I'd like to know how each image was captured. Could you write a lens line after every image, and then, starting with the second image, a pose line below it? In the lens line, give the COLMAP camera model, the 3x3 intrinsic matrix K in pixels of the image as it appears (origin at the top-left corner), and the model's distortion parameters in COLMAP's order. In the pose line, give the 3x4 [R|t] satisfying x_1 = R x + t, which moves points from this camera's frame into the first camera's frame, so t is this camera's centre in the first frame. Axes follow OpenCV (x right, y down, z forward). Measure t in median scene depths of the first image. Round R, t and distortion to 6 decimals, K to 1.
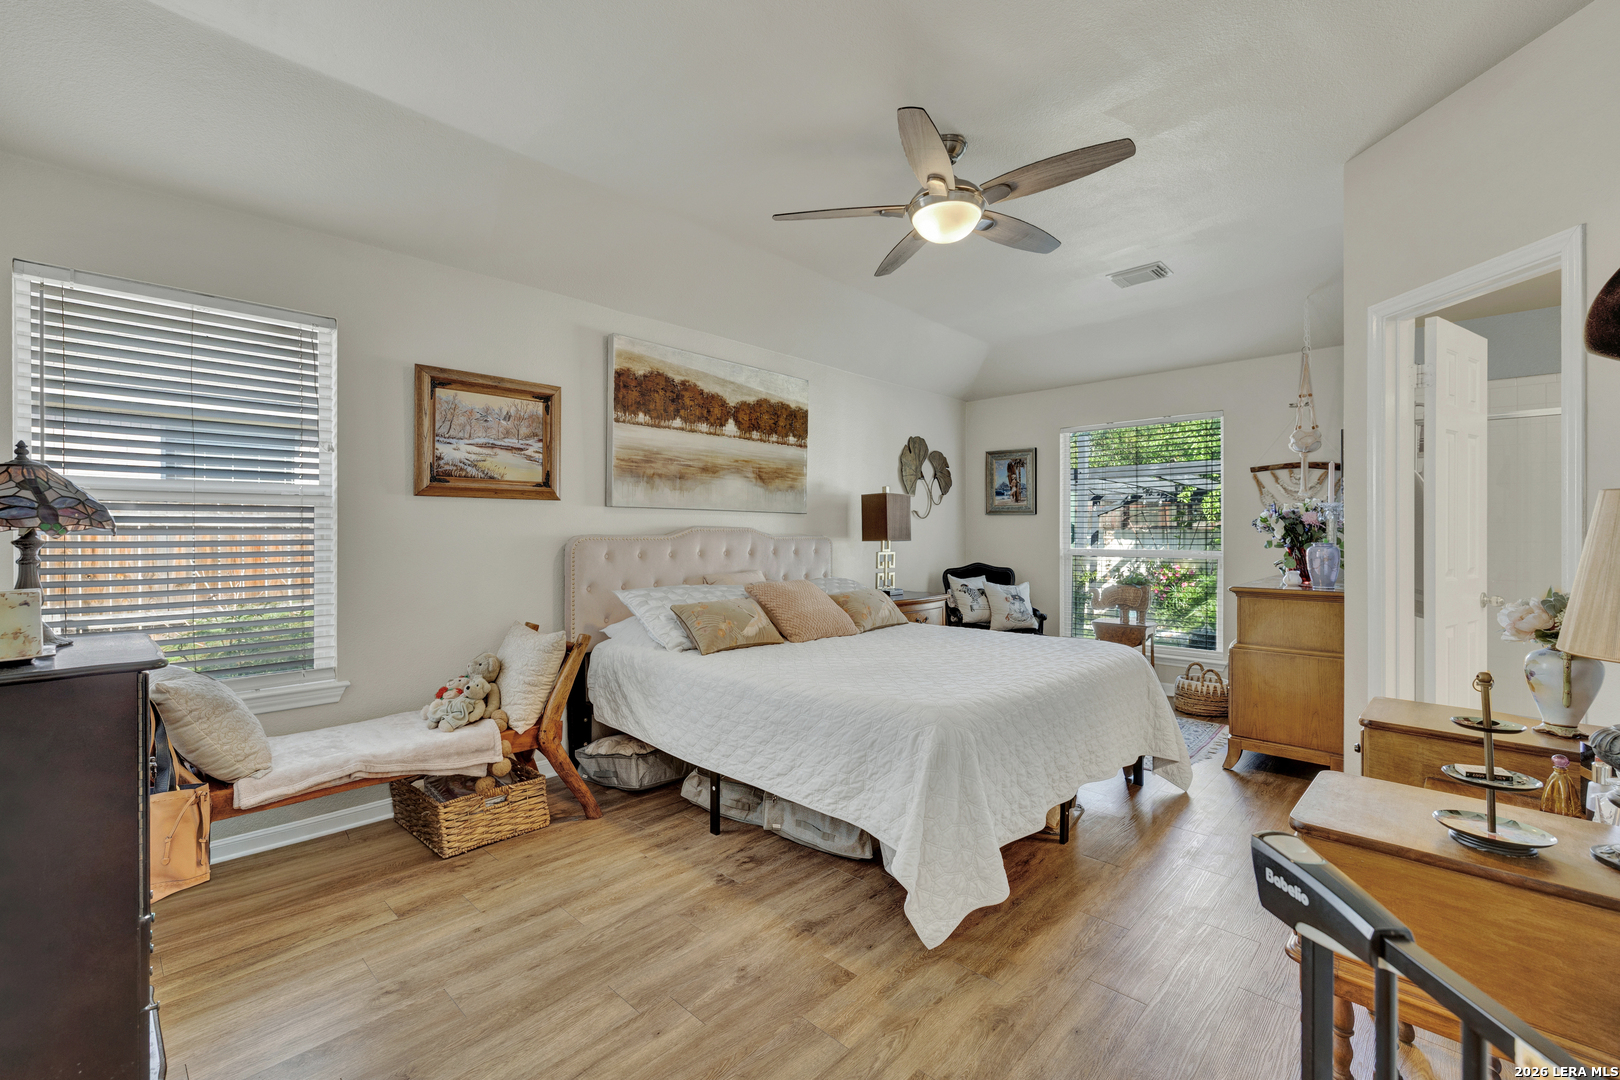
lens RADIAL K [[695.5, 0, 781.7], [0, 695.5, 526.6], [0, 0, 1]] dist [0.001142, 0.000335]
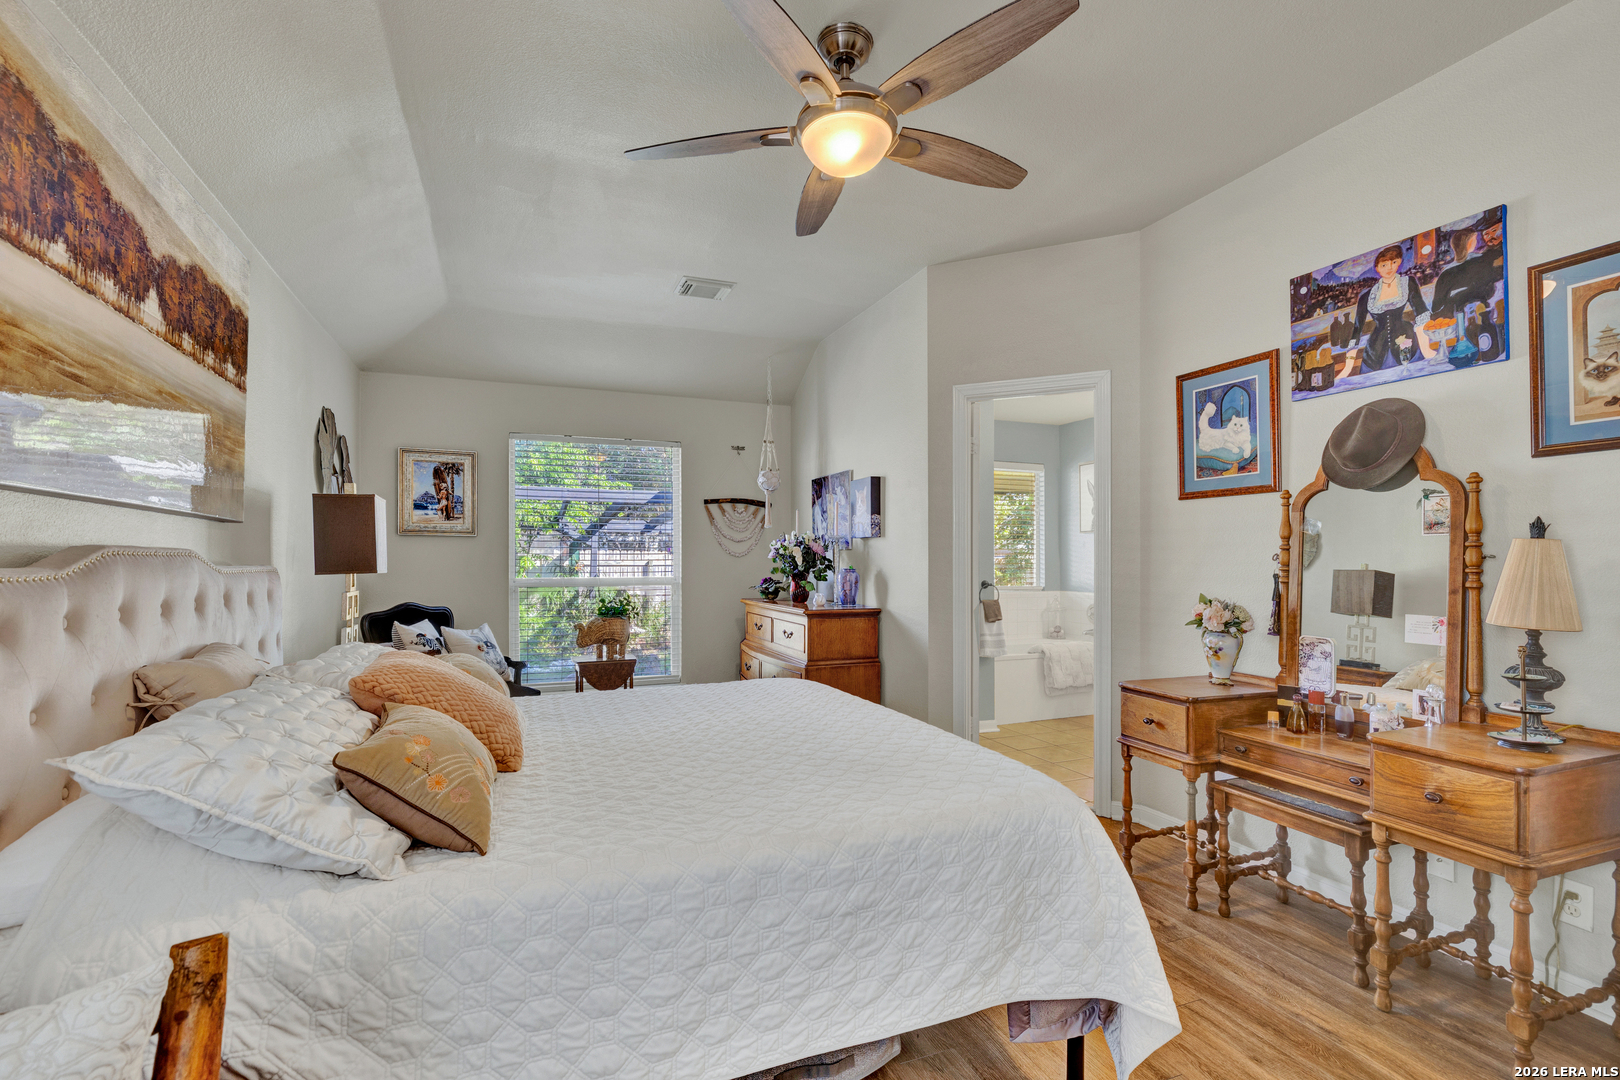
lens RADIAL K [[711.1, 0, 806.3], [0, 711.1, 548.3], [0, 0, 1]] dist [-0.000302, 0.000042]
pose [[0.403111, 0.014388, 0.915038, -0.284097], [-0.007421, 0.999895, -0.012453, 0.004081], [-0.915121, -0.001771, 0.403176, 0.433292]]
